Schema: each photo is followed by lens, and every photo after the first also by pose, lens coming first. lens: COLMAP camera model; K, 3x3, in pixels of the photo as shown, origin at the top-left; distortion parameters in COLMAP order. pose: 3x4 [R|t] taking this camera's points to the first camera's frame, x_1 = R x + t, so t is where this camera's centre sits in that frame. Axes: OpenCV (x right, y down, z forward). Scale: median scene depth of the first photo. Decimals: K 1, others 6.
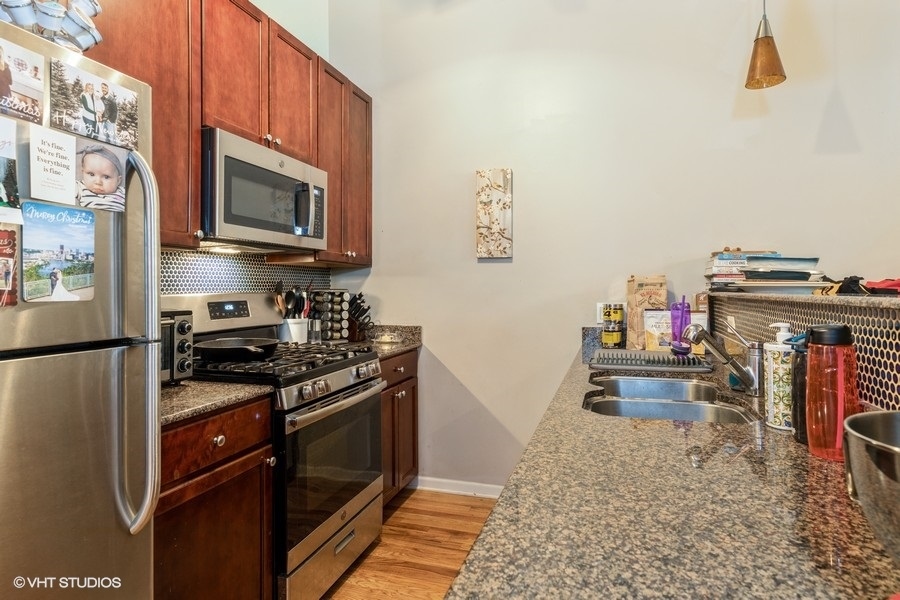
lens RADIAL K [[505.7, 0, 448.8], [0, 505.7, 294.3], [0, 0, 1]] dist [0.000199, 0.000110]
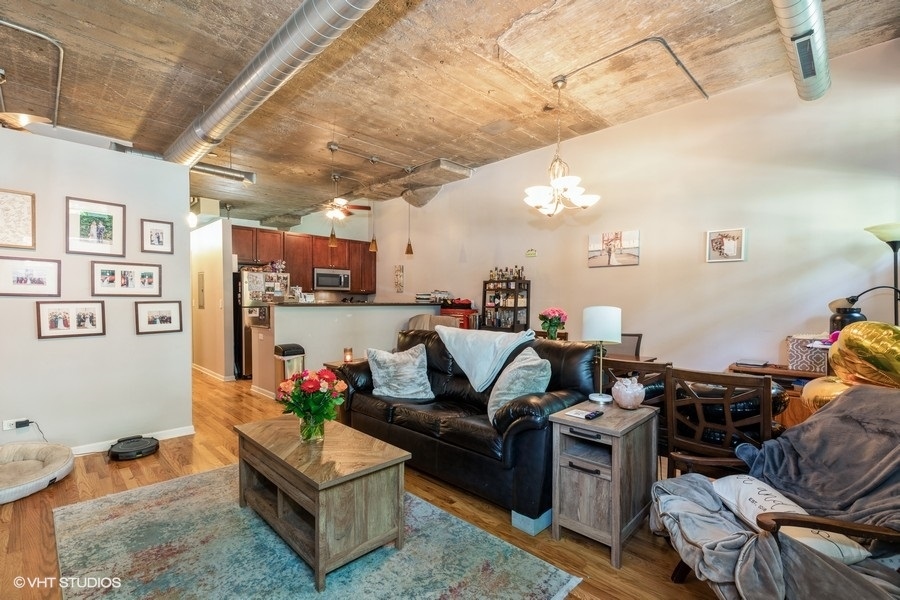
lens RADIAL K [[399.8, 0, 449.3], [0, 399.8, 301.8], [0, 0, 1]] dist [0.000573, -0.000093]
pose [[0.897028, 0.016357, -0.441672, 2.447287], [-0.015312, 0.999865, 0.005931, -0.038591], [0.441709, 0.001443, 0.897157, -1.924815]]
